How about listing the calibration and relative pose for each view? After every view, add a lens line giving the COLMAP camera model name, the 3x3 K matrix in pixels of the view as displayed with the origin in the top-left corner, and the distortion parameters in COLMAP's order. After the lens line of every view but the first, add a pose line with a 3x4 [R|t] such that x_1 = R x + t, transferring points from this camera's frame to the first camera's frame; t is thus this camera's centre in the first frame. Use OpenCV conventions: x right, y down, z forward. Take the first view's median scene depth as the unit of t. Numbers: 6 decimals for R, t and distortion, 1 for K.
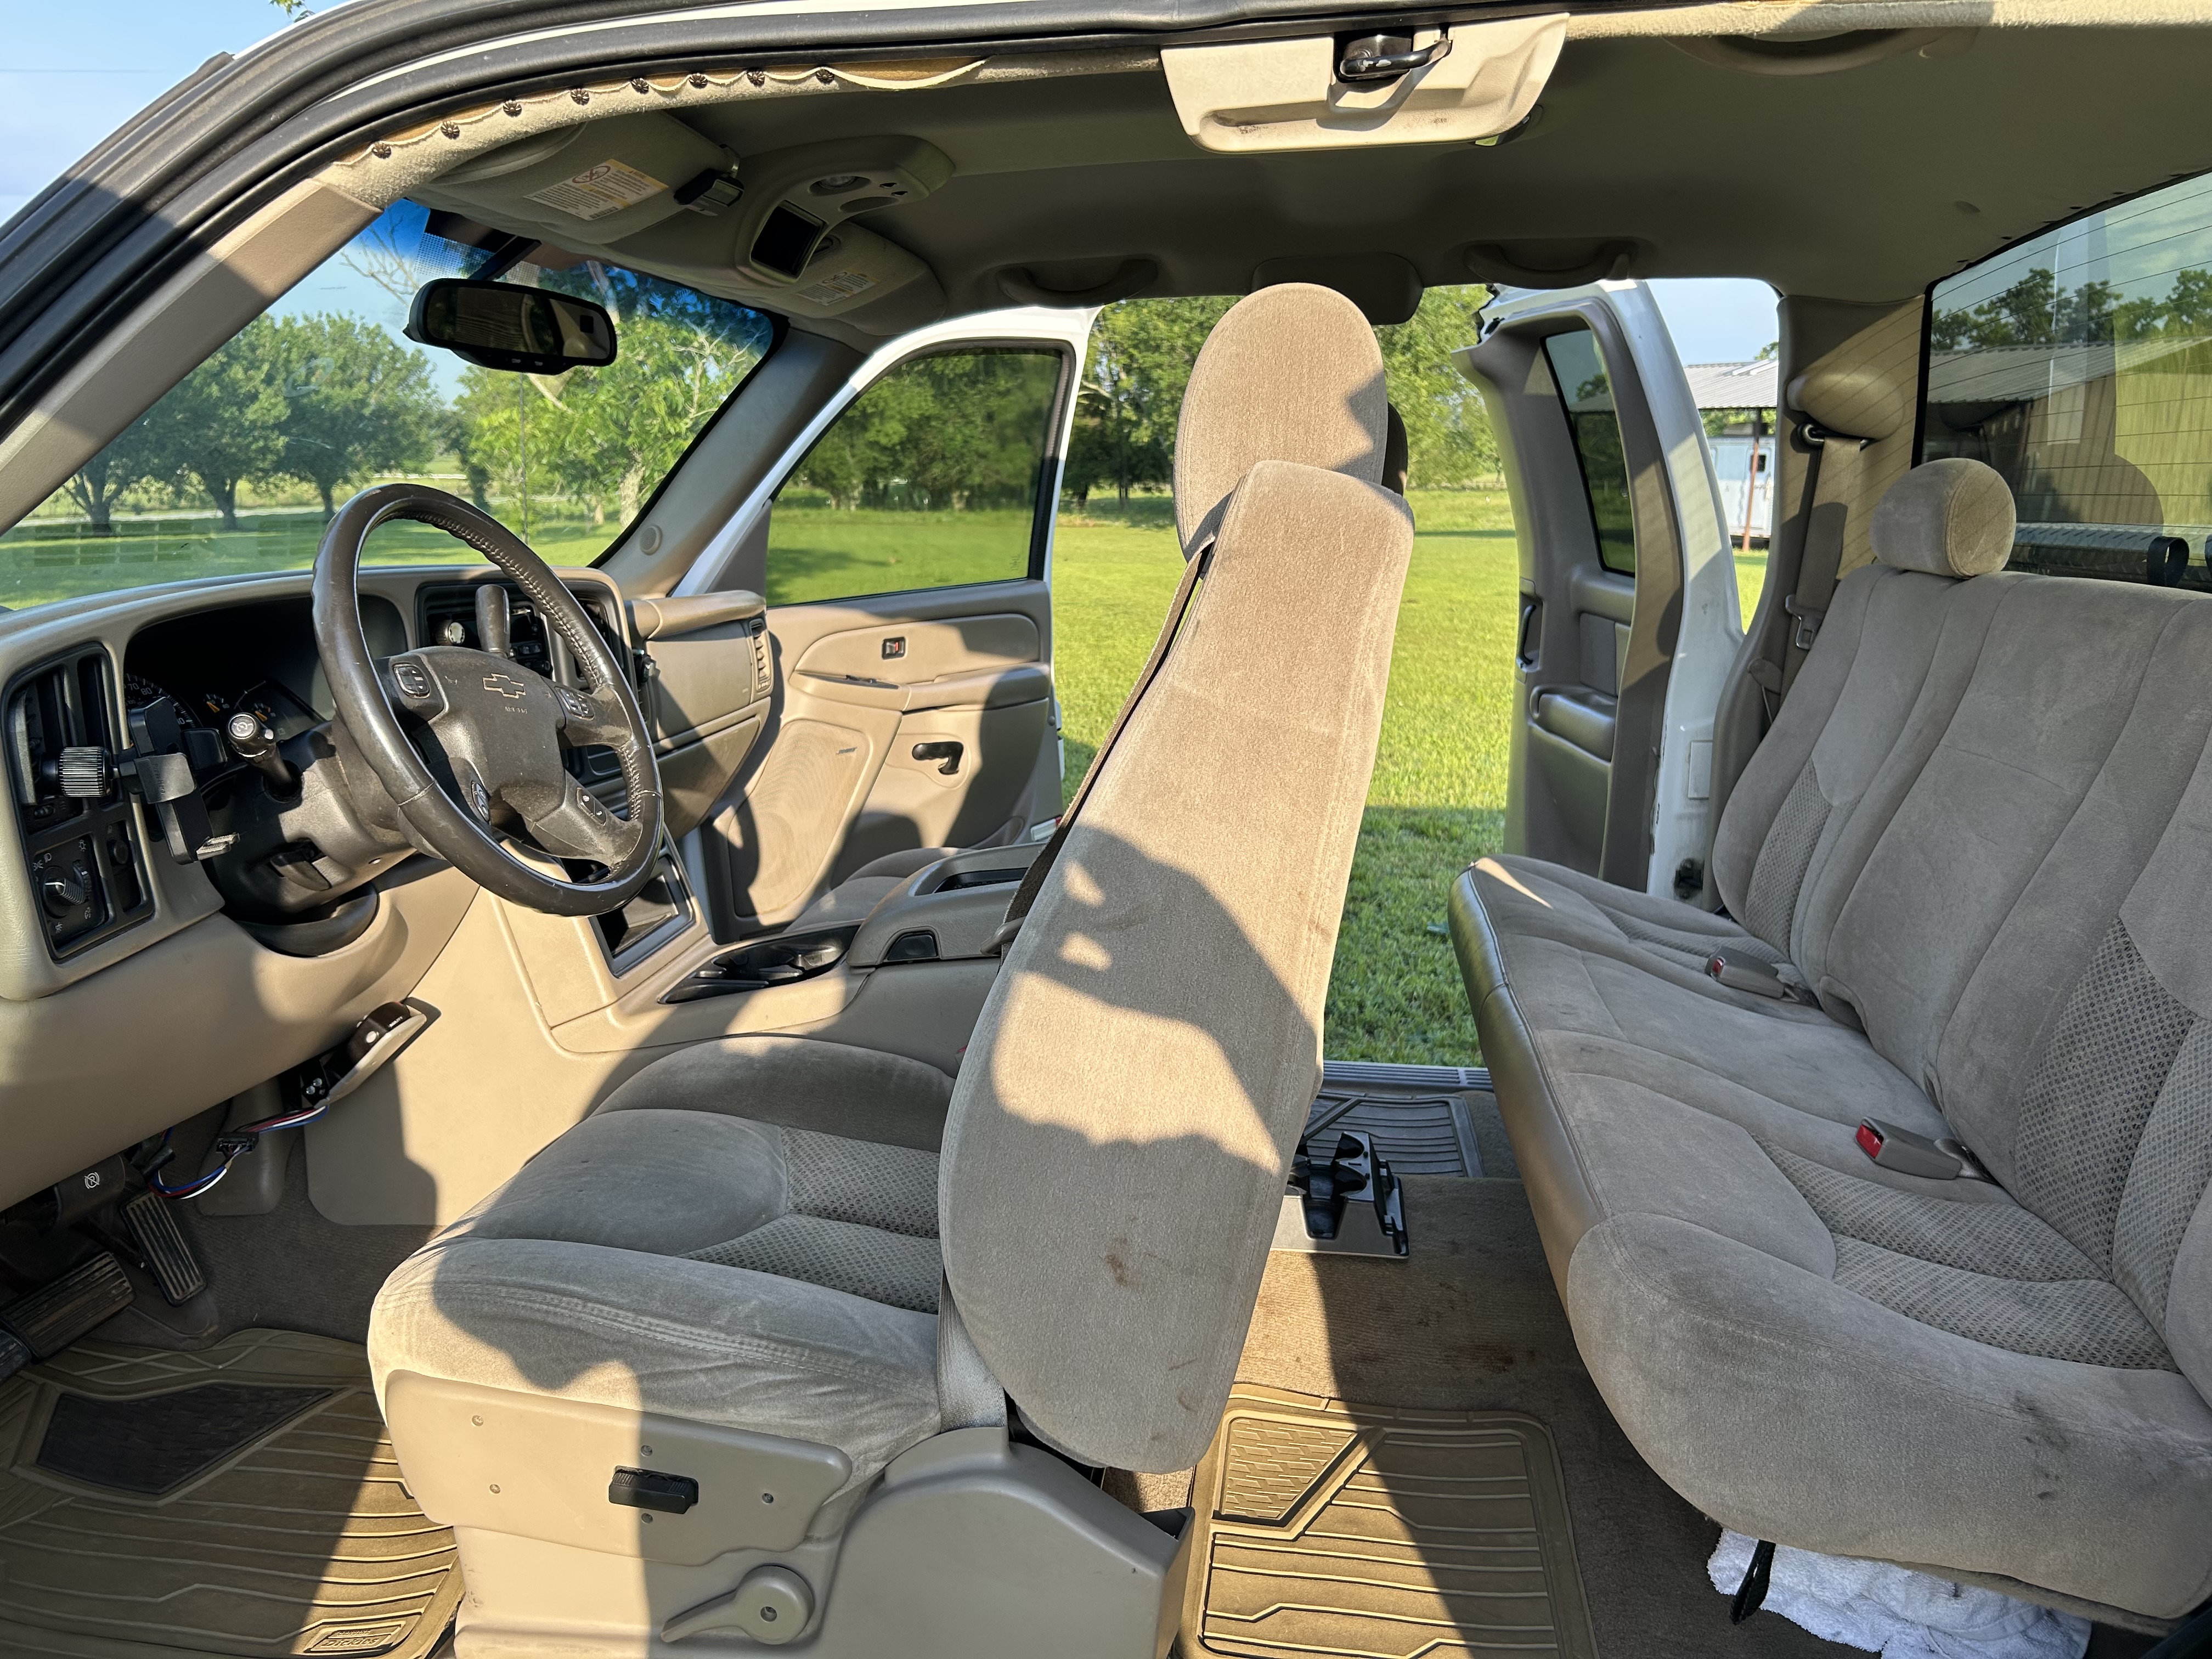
lens RADIAL K [[1670.7, 0, 1095.5], [0, 1670.7, 835.1], [0, 0, 1]] dist [0.036188, -0.040022]
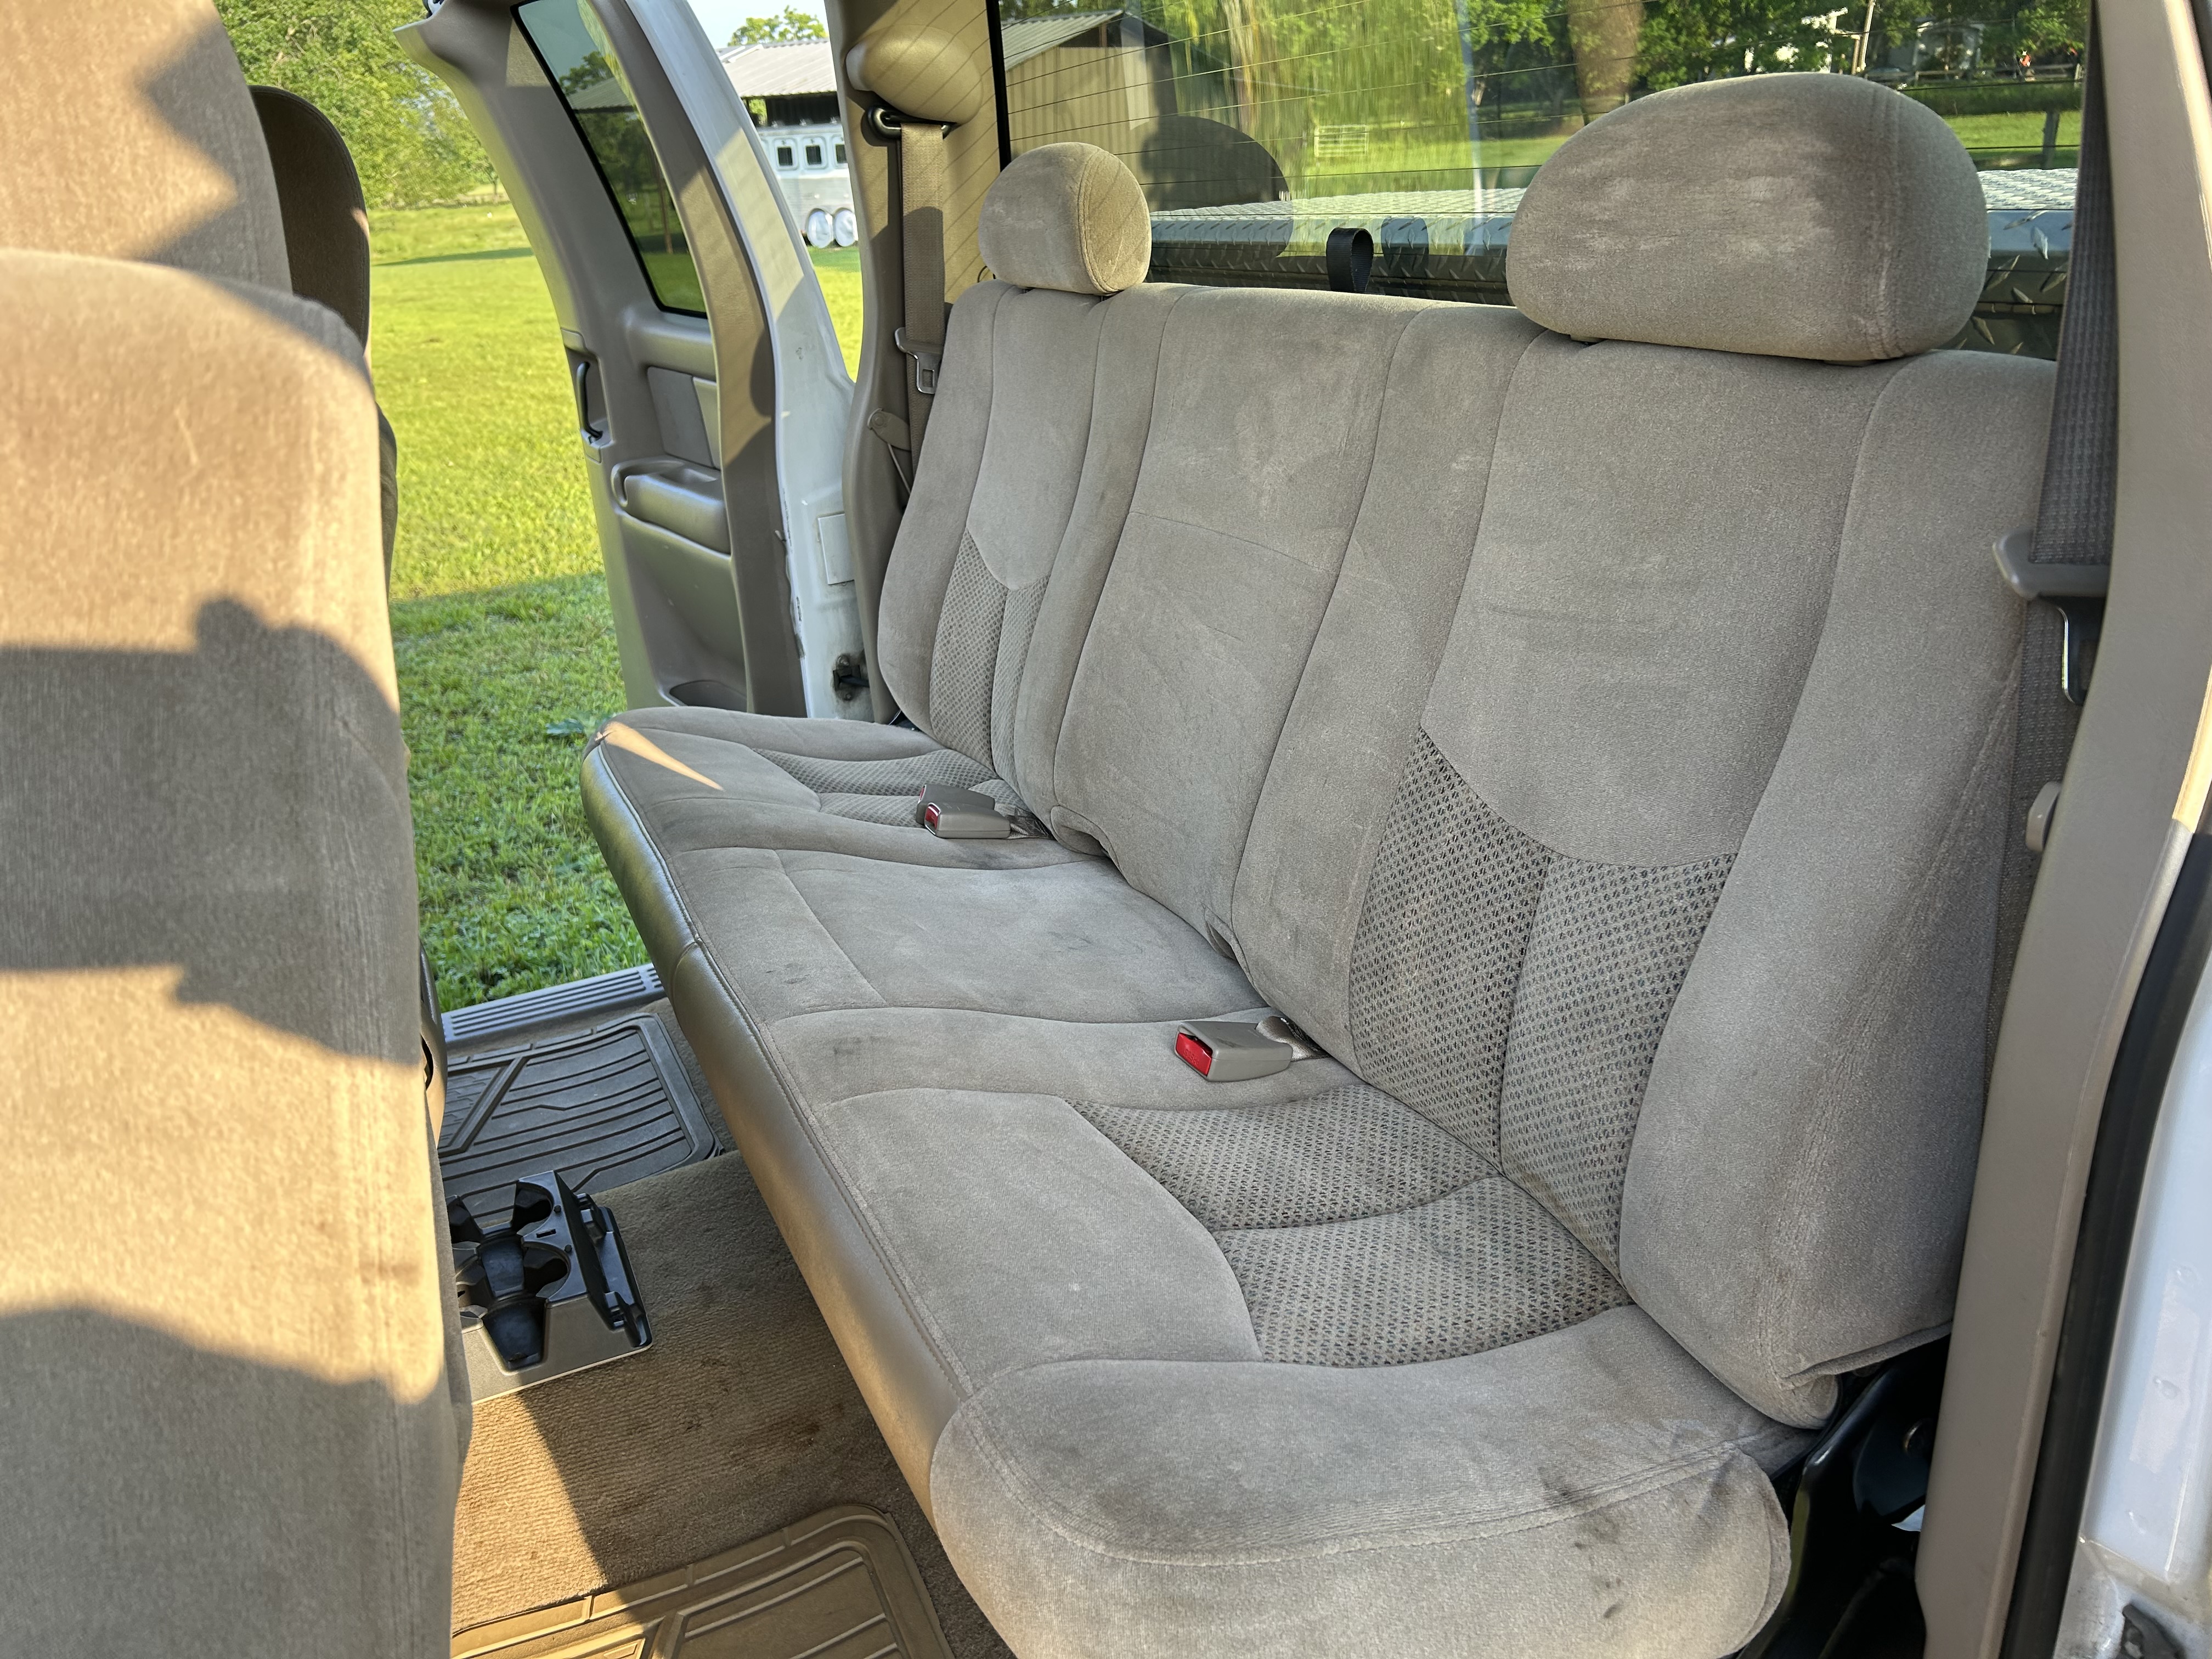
lens RADIAL K [[1670.7, 0, 1099.5], [0, 1670.7, 846.7], [0, 0, 1]] dist [0.036188, -0.040022]
pose [[0.848180, -0.255980, 0.463750, 0.058980], [0.176022, 0.961937, 0.209031, -0.062507], [-0.499606, -0.095666, 0.860954, 0.255697]]
